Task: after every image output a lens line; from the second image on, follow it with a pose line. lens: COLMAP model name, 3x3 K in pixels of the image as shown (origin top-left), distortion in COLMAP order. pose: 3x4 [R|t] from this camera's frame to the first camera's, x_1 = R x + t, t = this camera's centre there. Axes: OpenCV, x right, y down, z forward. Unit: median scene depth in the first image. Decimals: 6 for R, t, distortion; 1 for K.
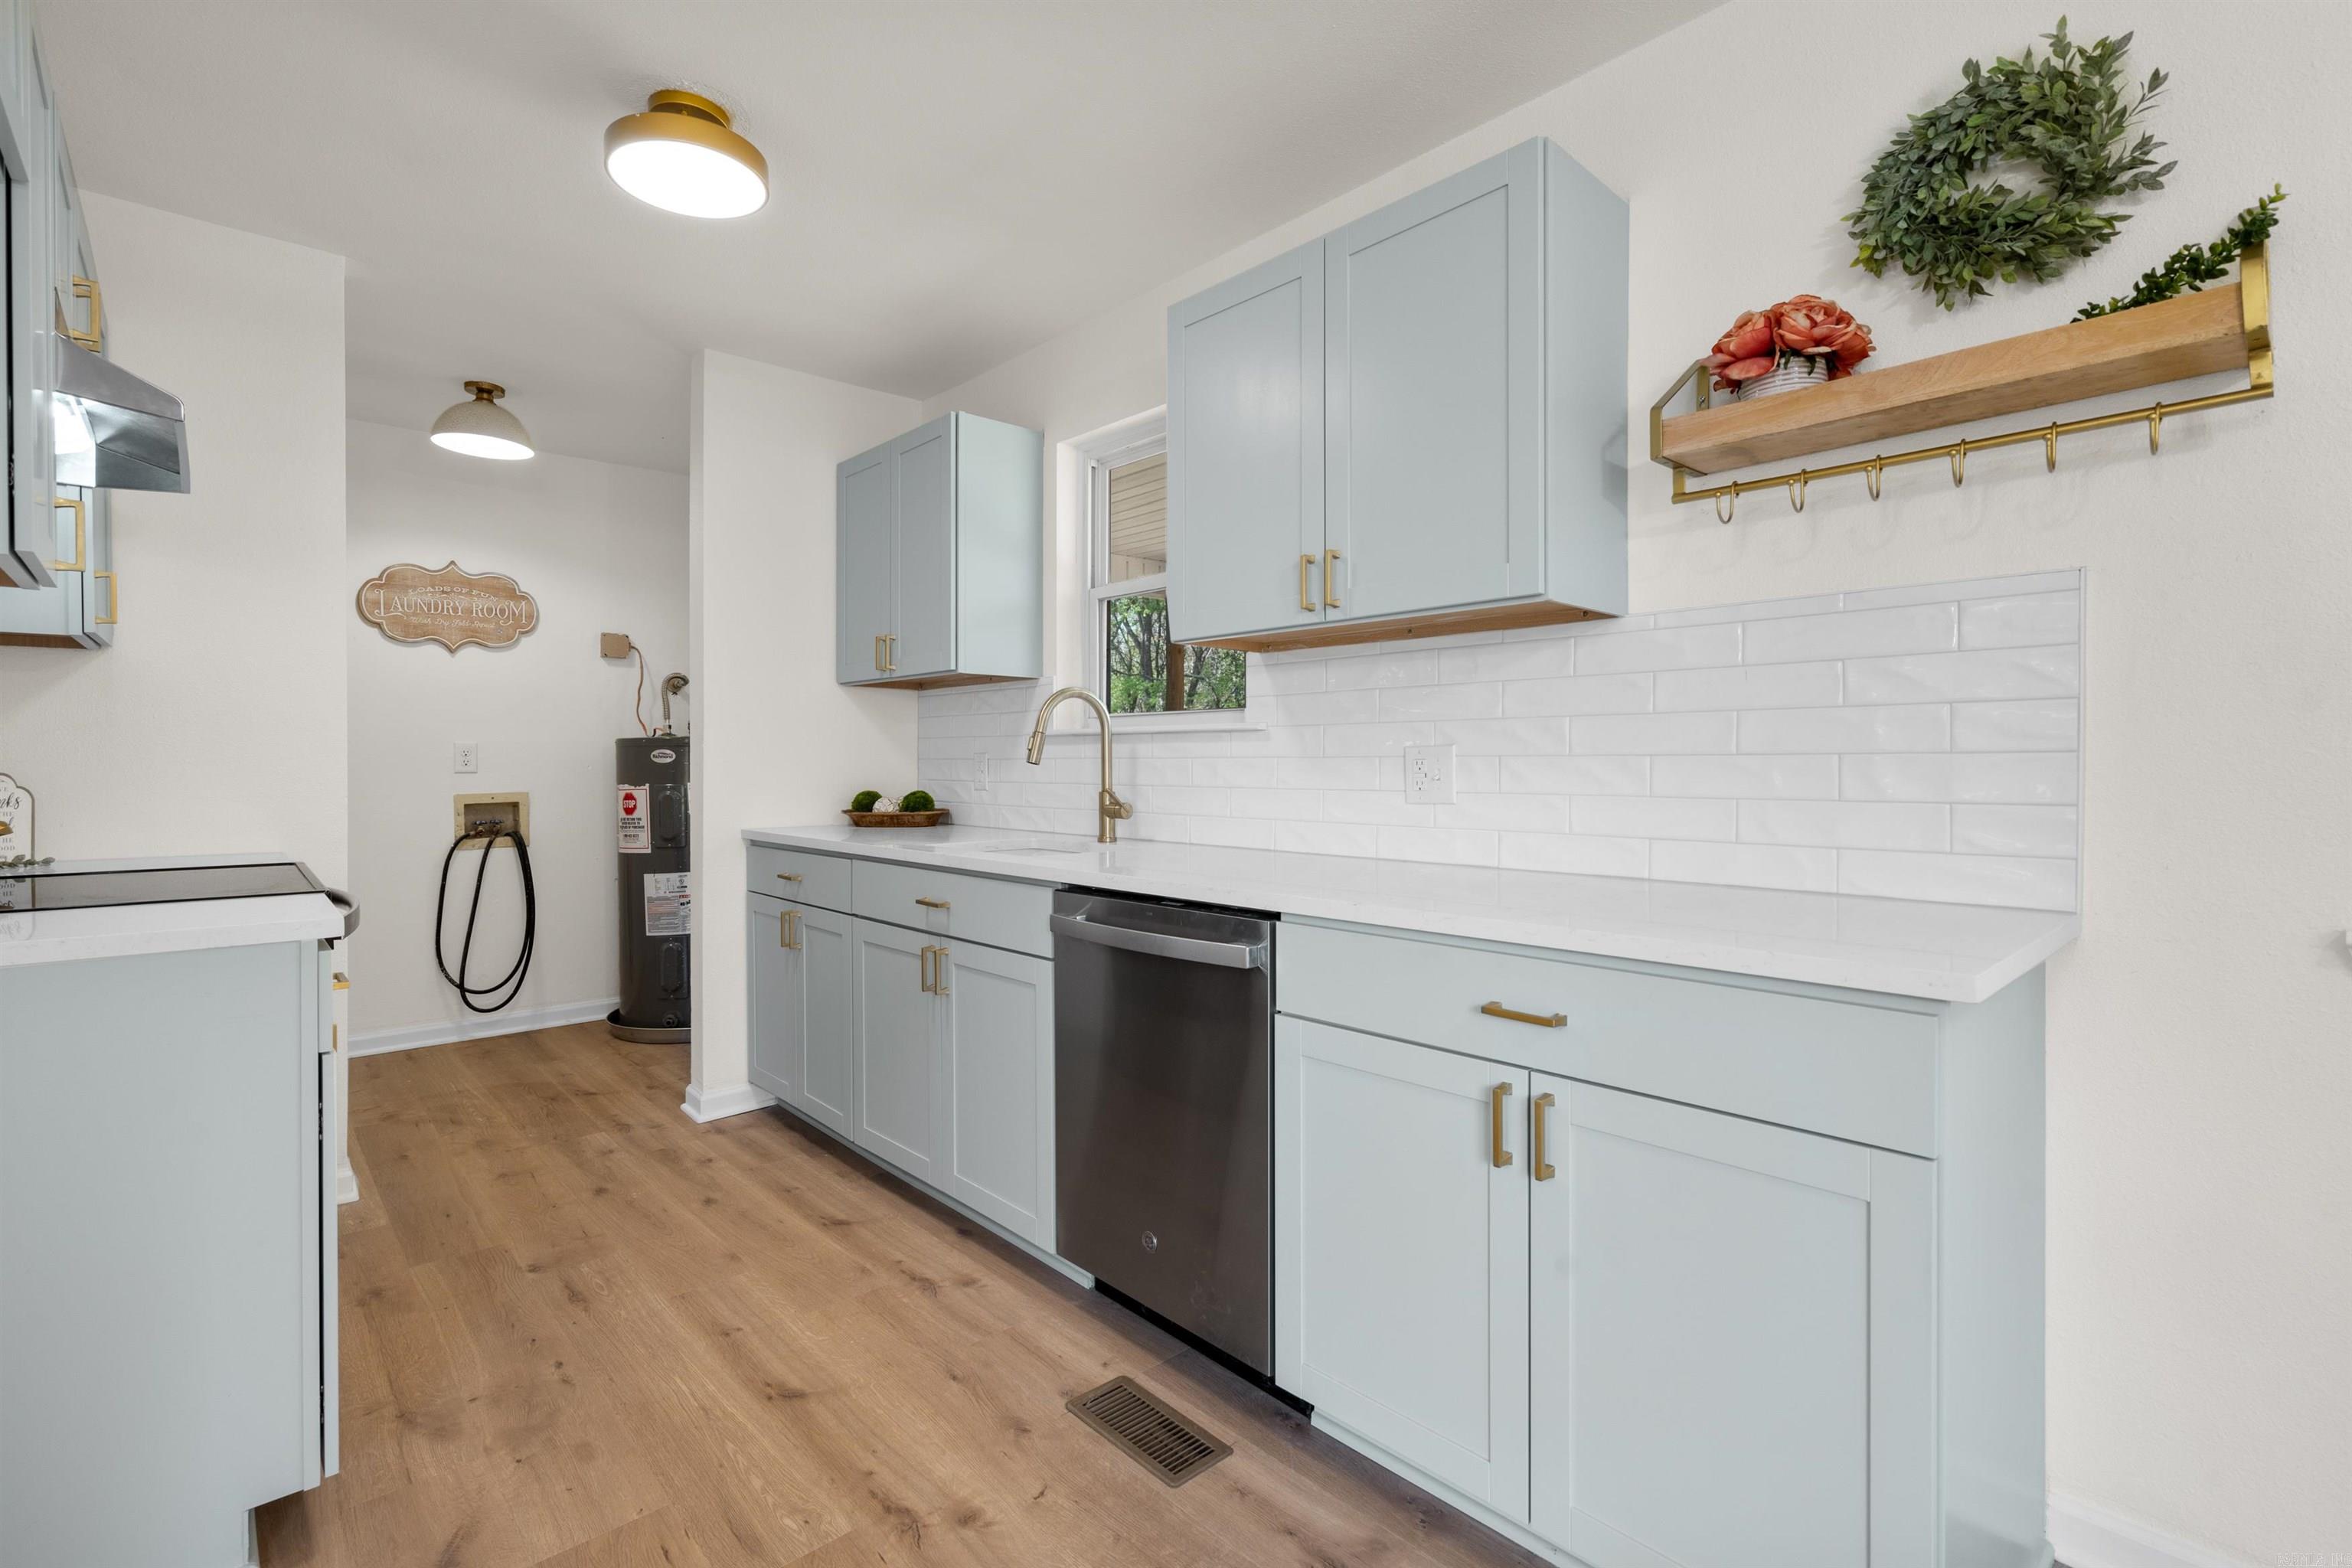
lens RADIAL K [[1068.0, 0, 1164.3], [0, 1068.0, 768.1], [0, 0, 1]] dist [-0.001483, 0.001243]
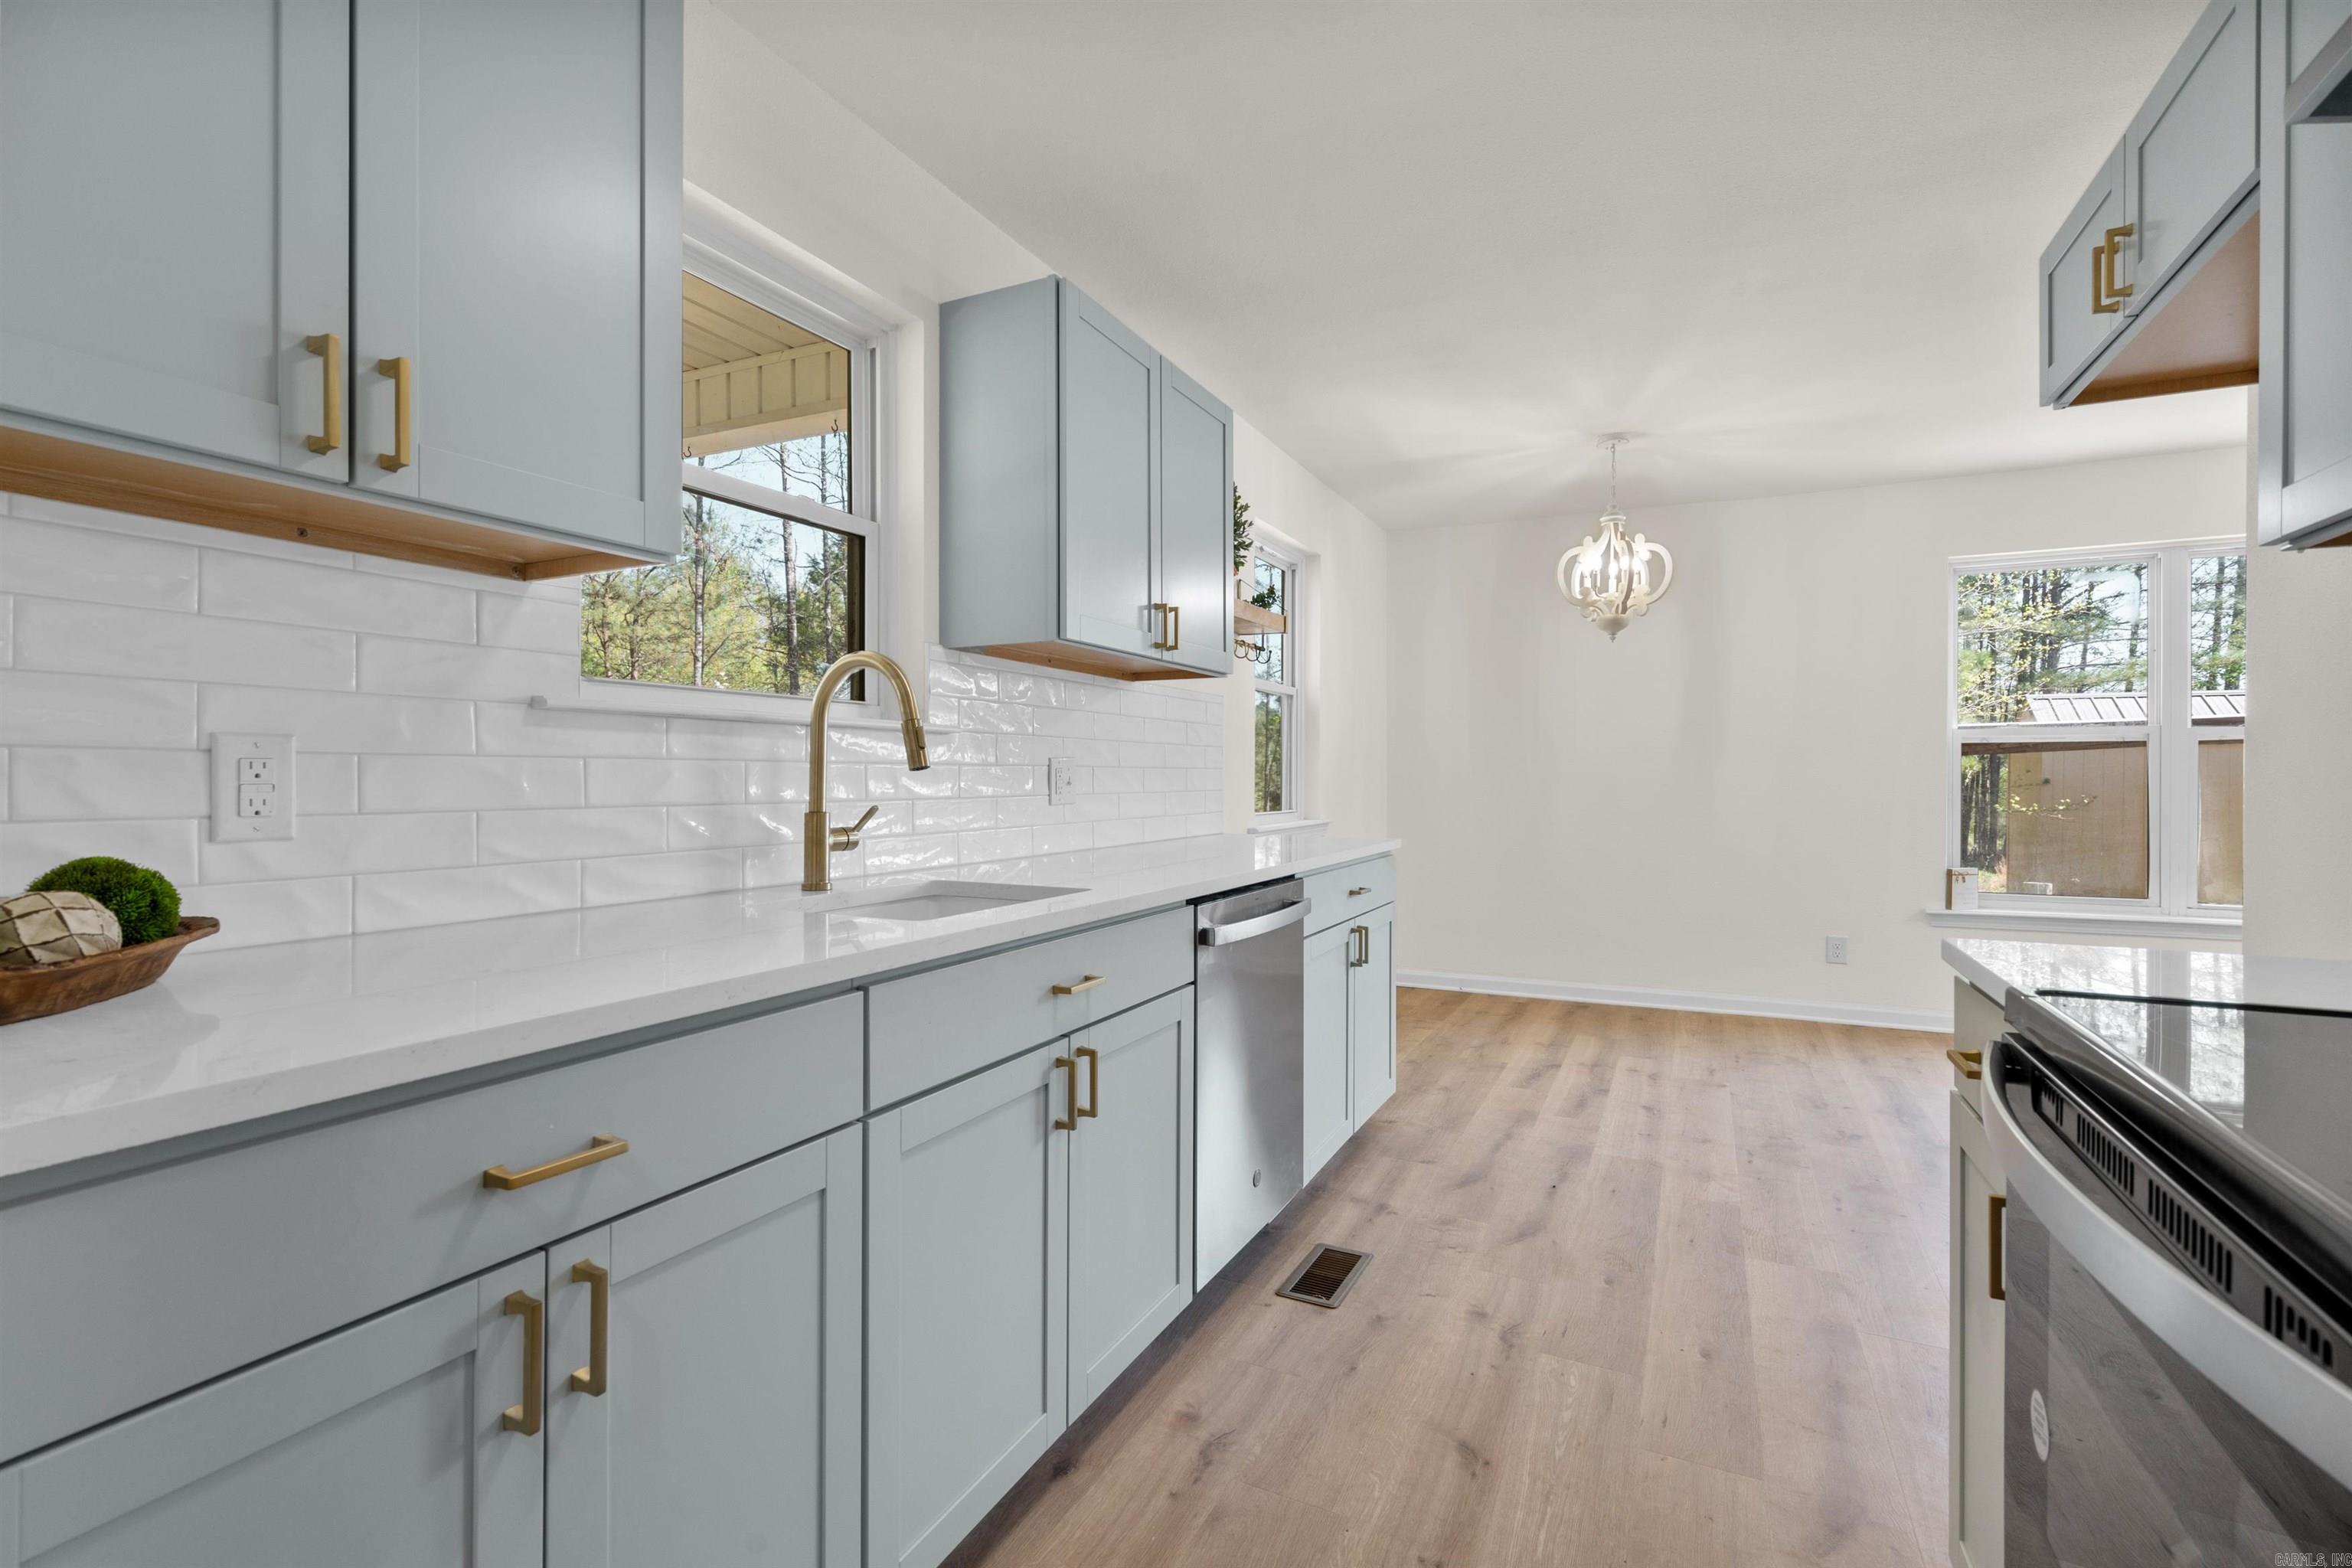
lens RADIAL K [[1063.6, 0, 1166.0], [0, 1063.6, 777.1], [0, 0, 1]] dist [-0.002694, 0.000694]
pose [[-0.363660, 0.000338, 0.931532, -0.891848], [0.001849, 0.999998, 0.000359, 0.001220], [-0.931530, 0.001853, -0.363660, 1.265730]]
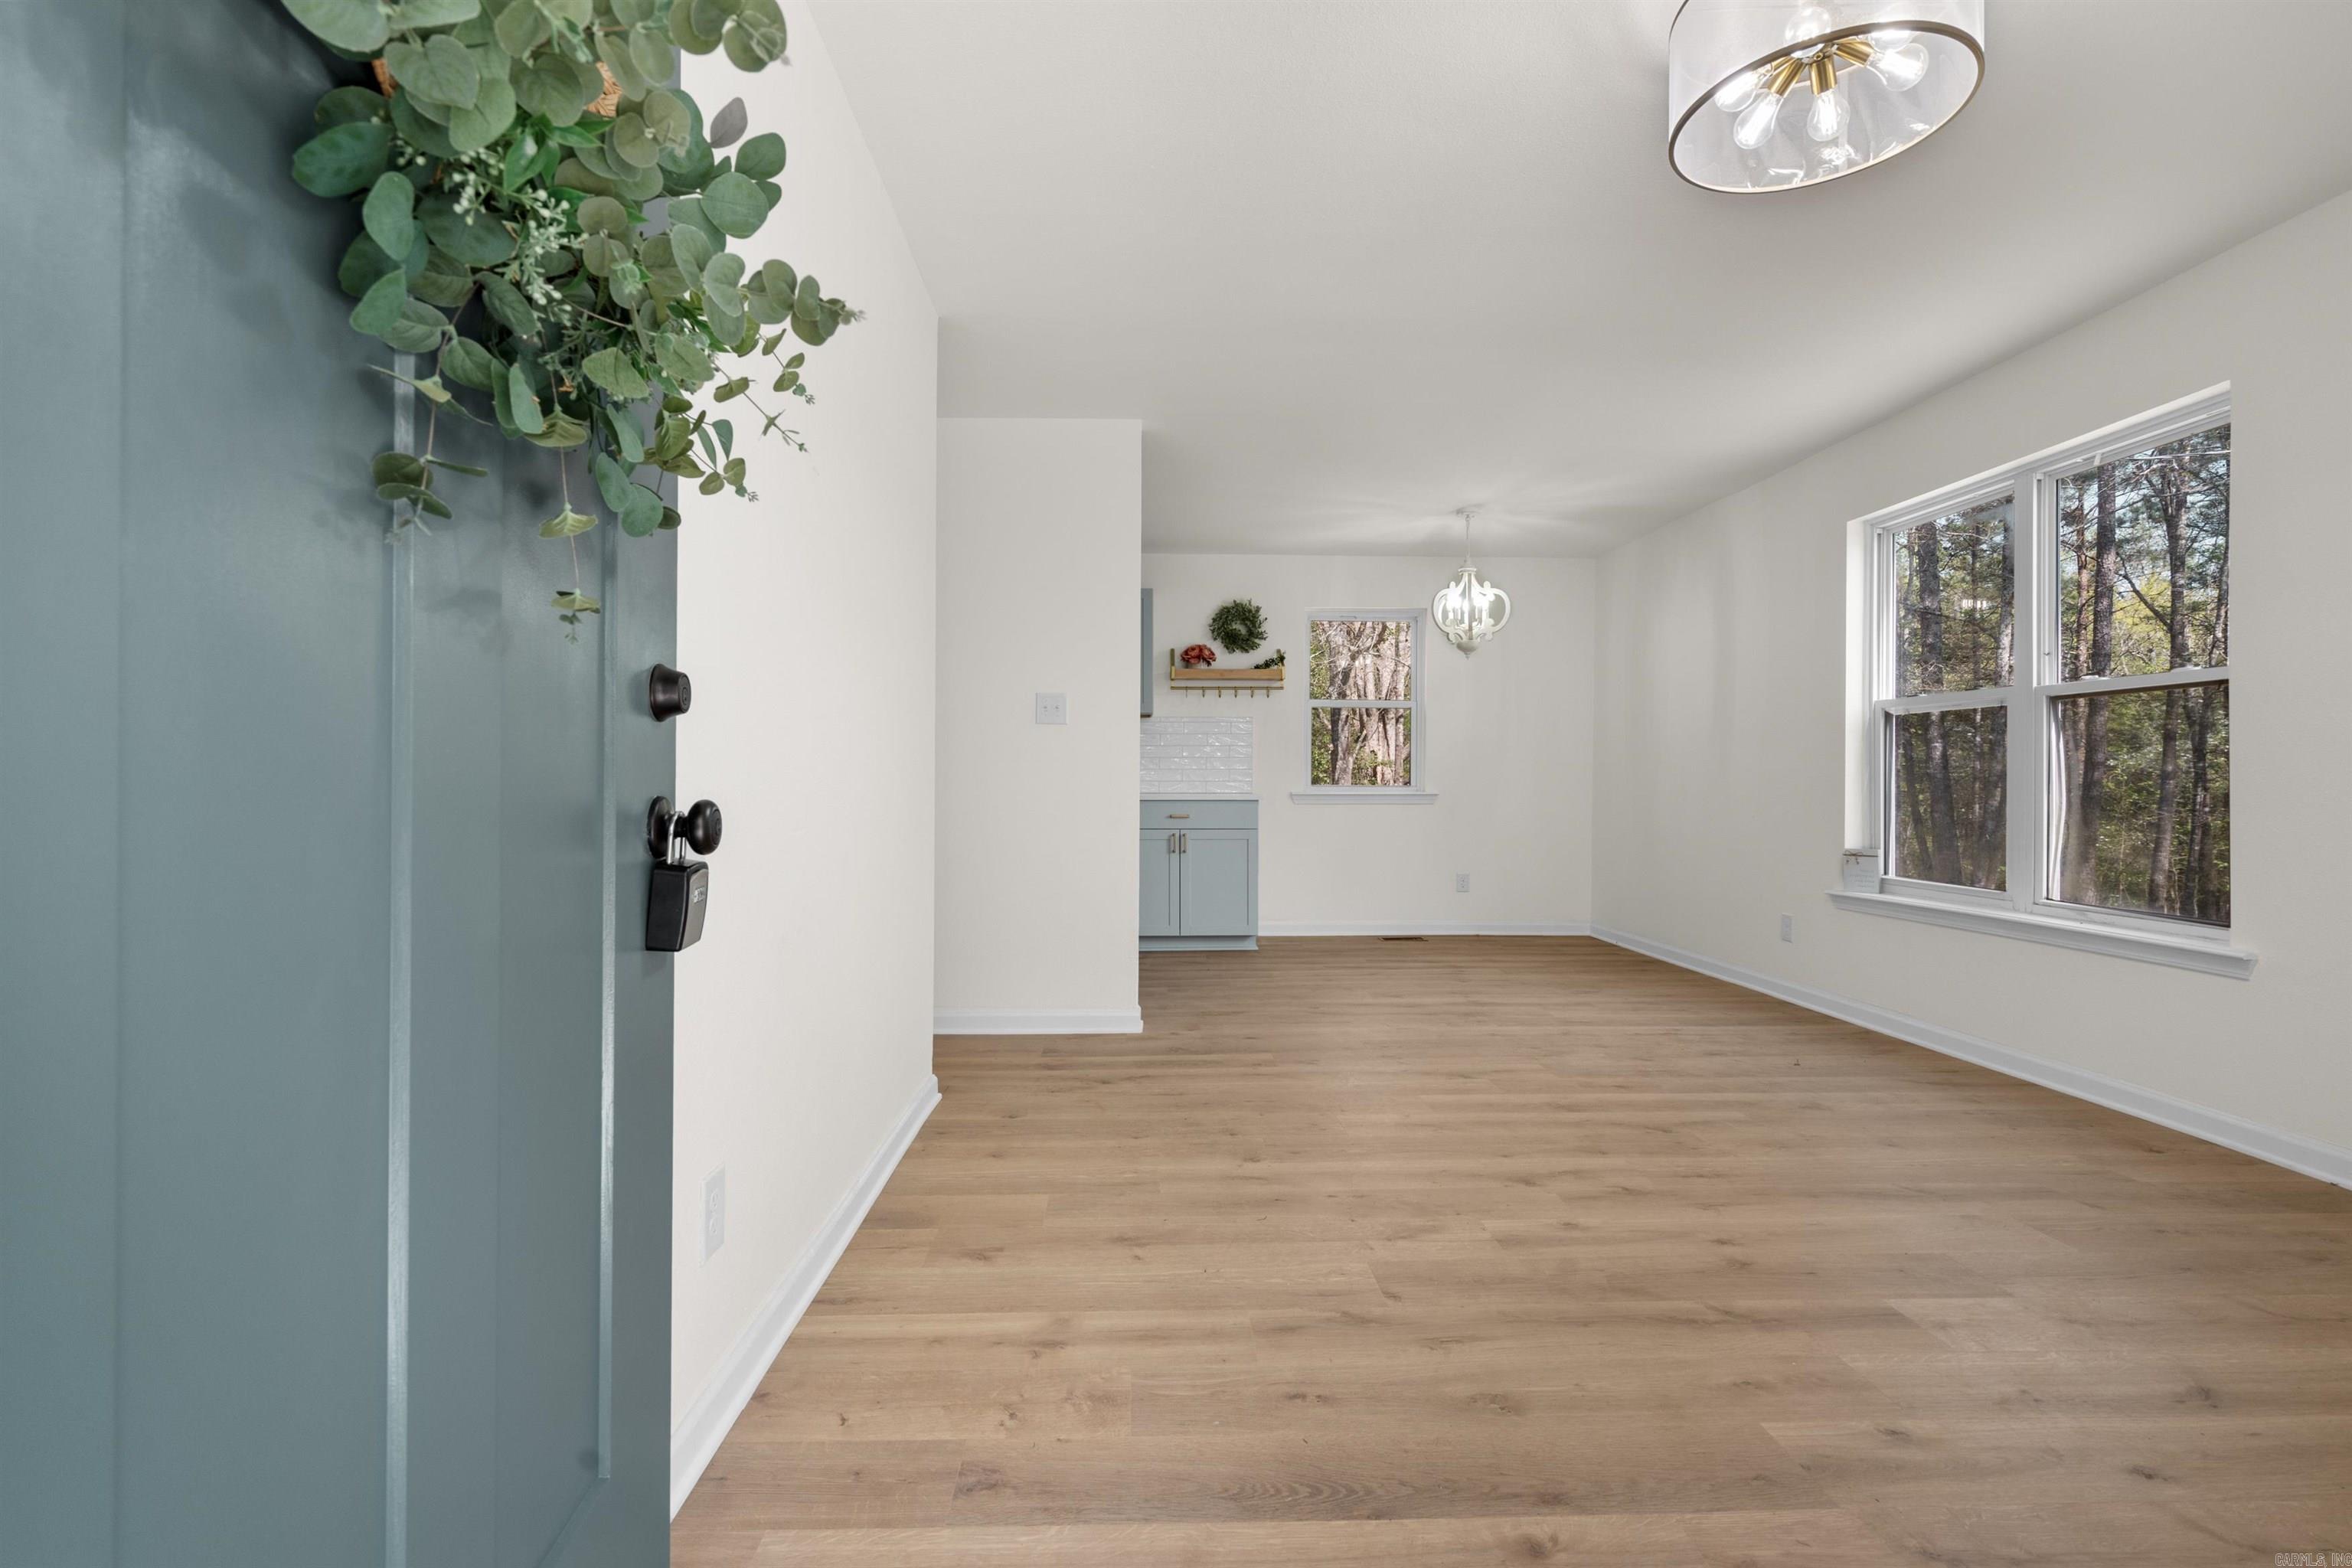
lens RADIAL K [[1076.8, 0, 1169.9], [0, 1076.8, 783.3], [0, 0, 1]] dist [0.002264, 0.000579]
pose [[0.644300, 0.000153, 0.764773, -1.802146], [-0.000844, 1.000000, 0.000511, 0.058114], [-0.764772, -0.000975, 0.644300, -1.059502]]
